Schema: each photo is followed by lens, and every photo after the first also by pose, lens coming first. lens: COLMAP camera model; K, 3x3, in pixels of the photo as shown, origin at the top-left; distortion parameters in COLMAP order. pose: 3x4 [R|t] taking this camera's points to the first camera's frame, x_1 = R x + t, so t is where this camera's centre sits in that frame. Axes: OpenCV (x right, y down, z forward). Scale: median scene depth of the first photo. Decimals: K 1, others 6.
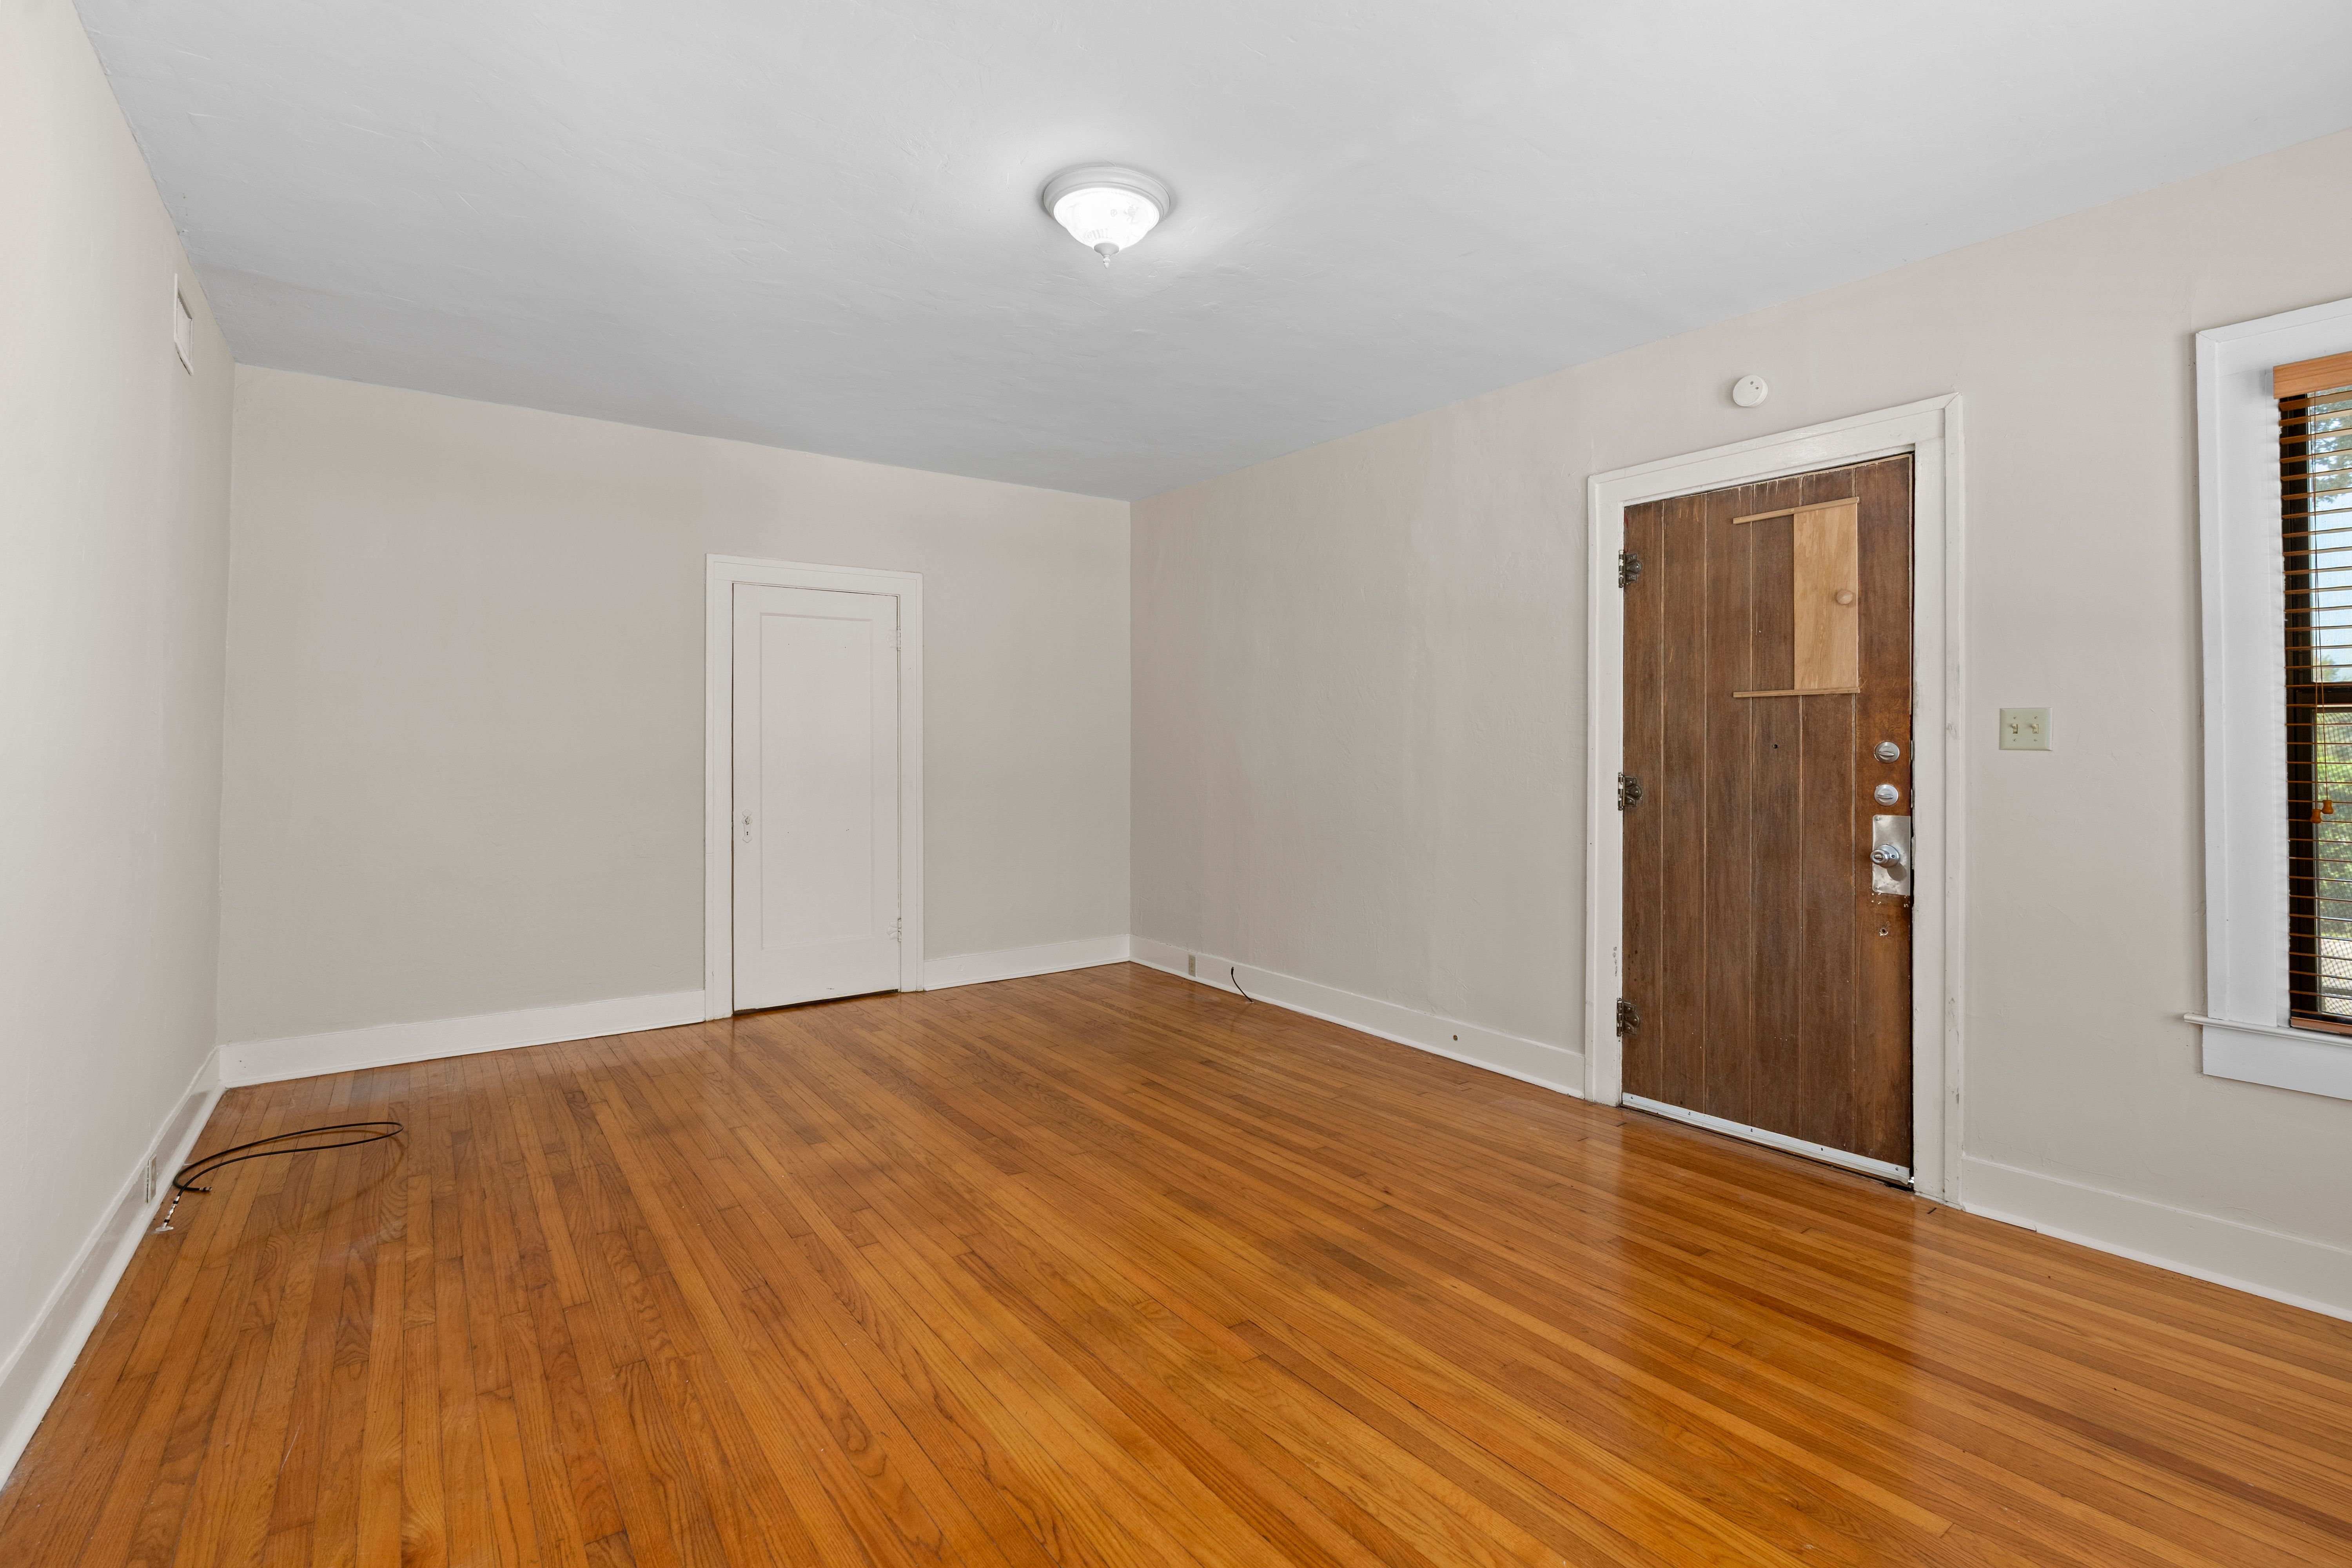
lens RADIAL K [[1070.8, 0, 1168.0], [0, 1070.8, 730.0], [0, 0, 1]] dist [-0.012666, 0.003802]
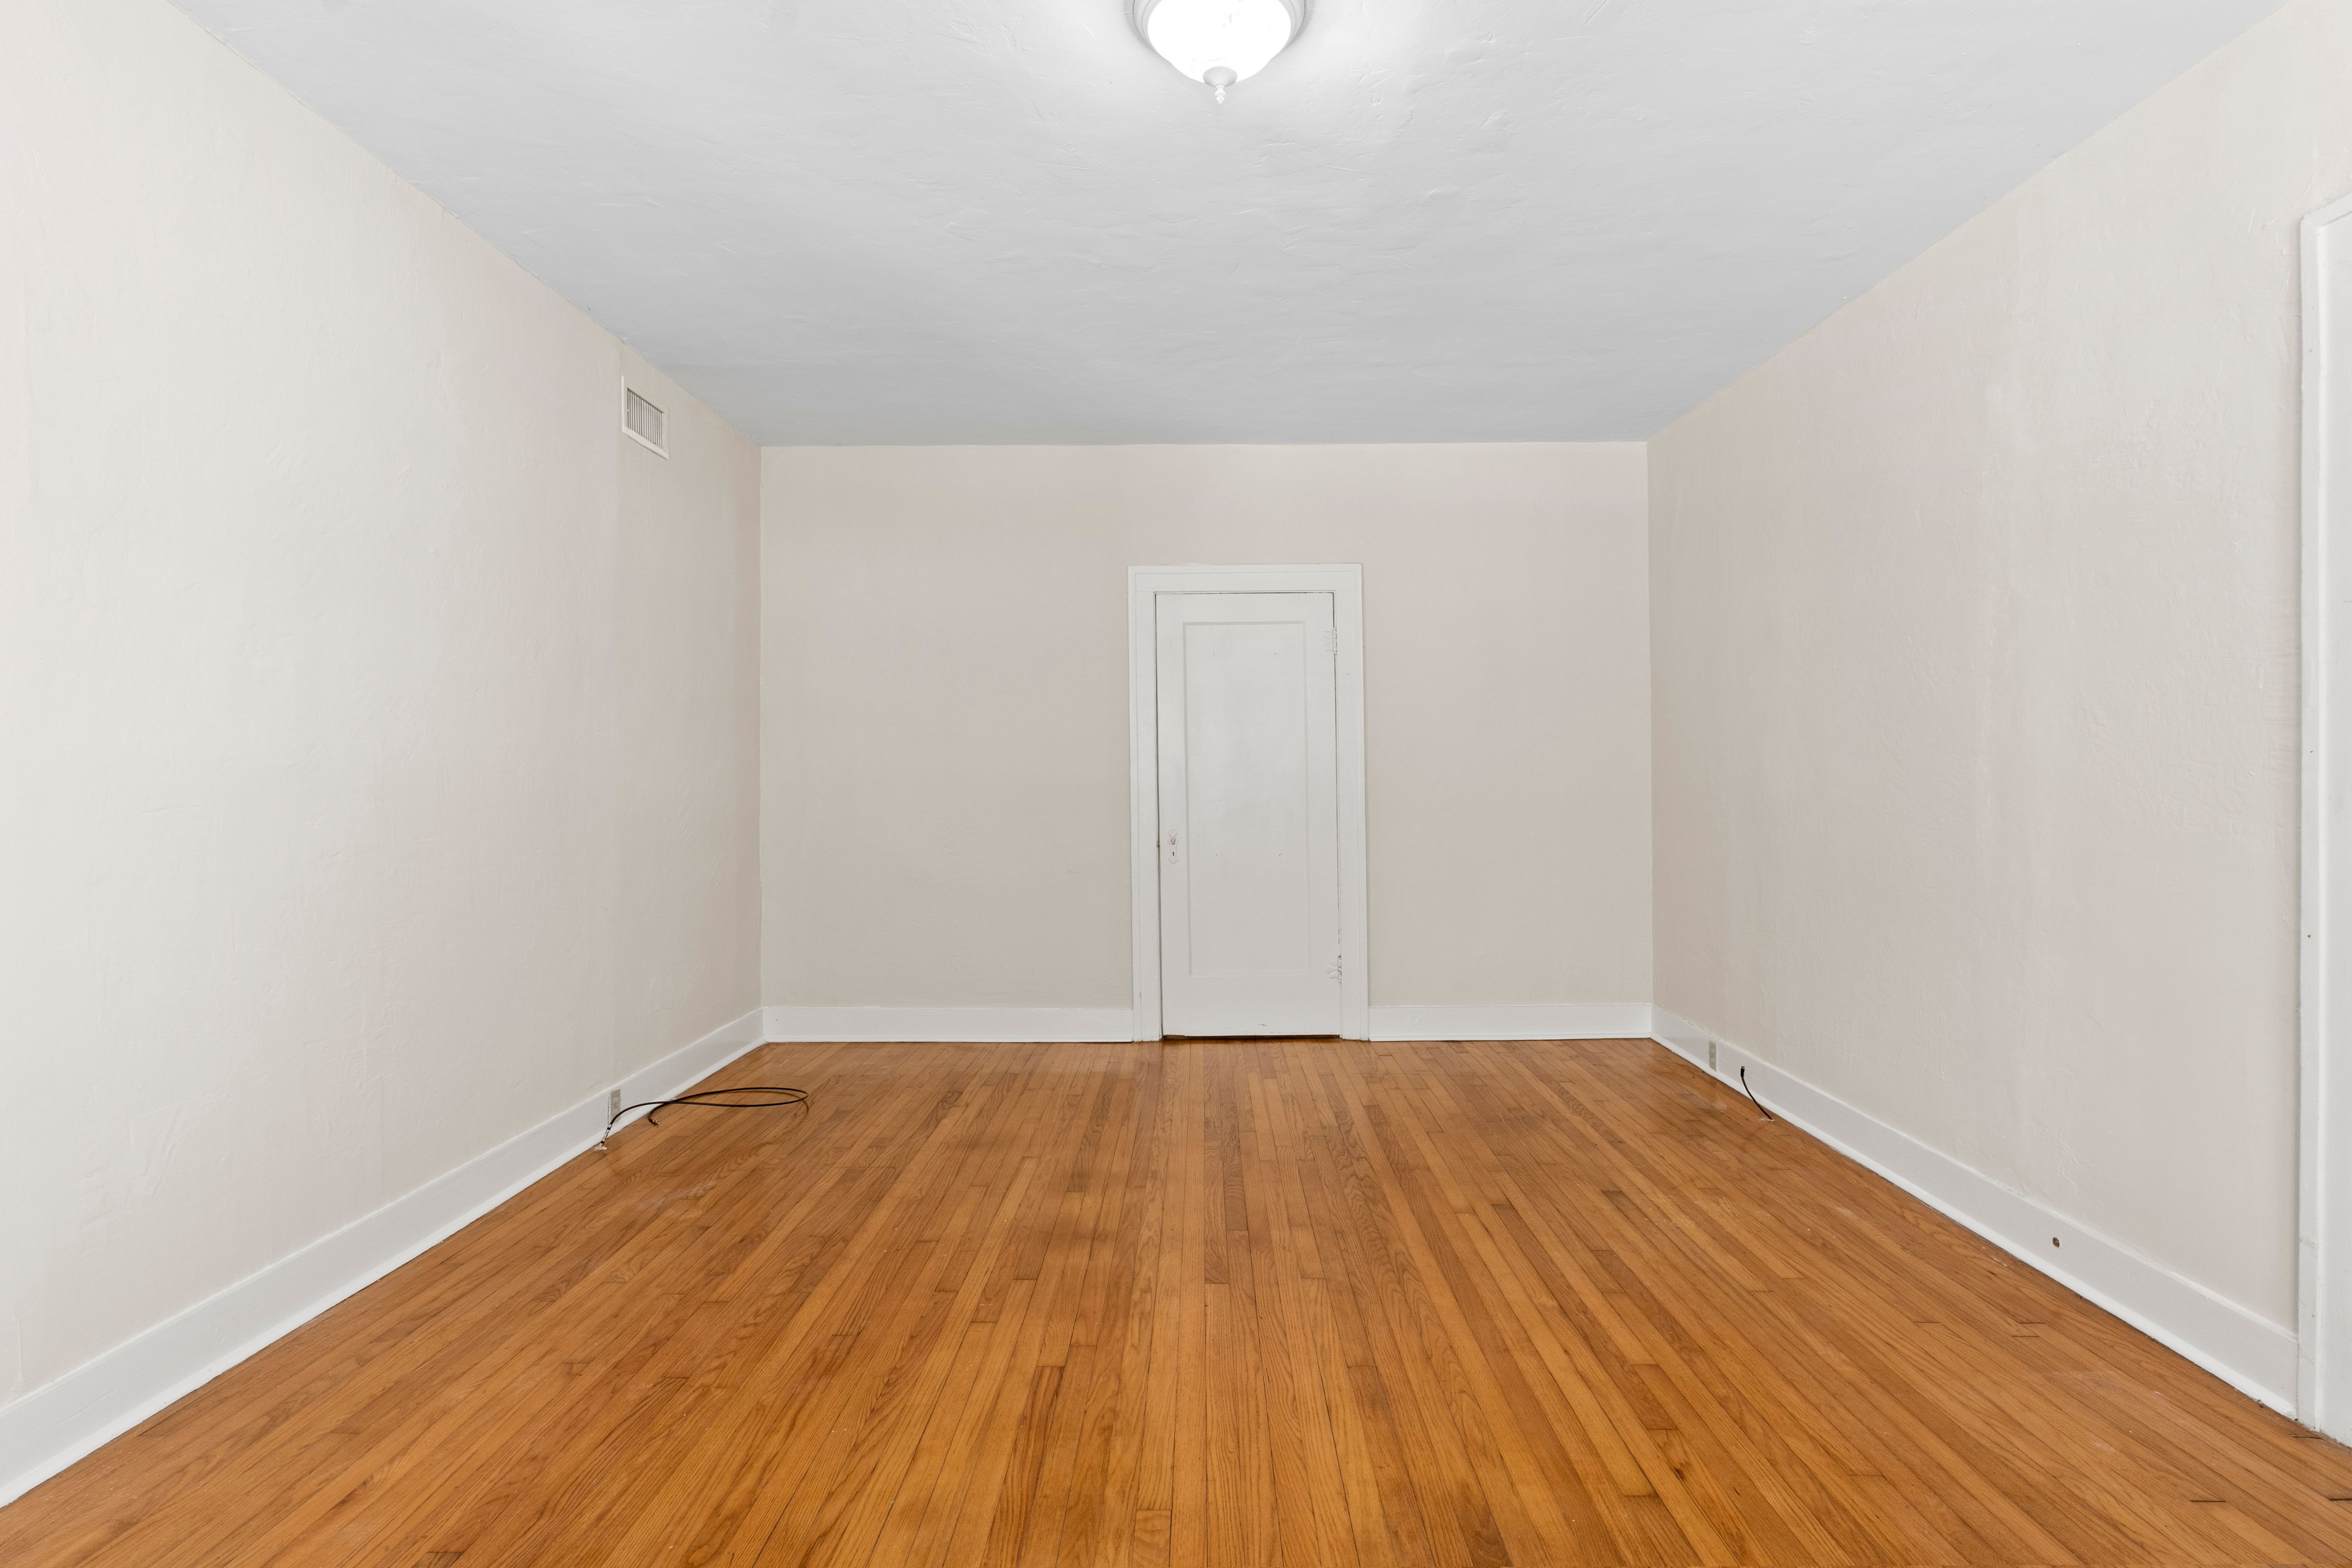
lens RADIAL K [[1119.9, 0, 1187.0], [0, 1119.9, 779.5], [0, 0, 1]] dist [-0.014709, 0.004336]
pose [[0.809362, 0.001158, -0.587309, 0.321861], [0.013702, 0.999689, 0.020855, 0.014900], [0.587151, -0.024927, 0.809094, 0.298293]]
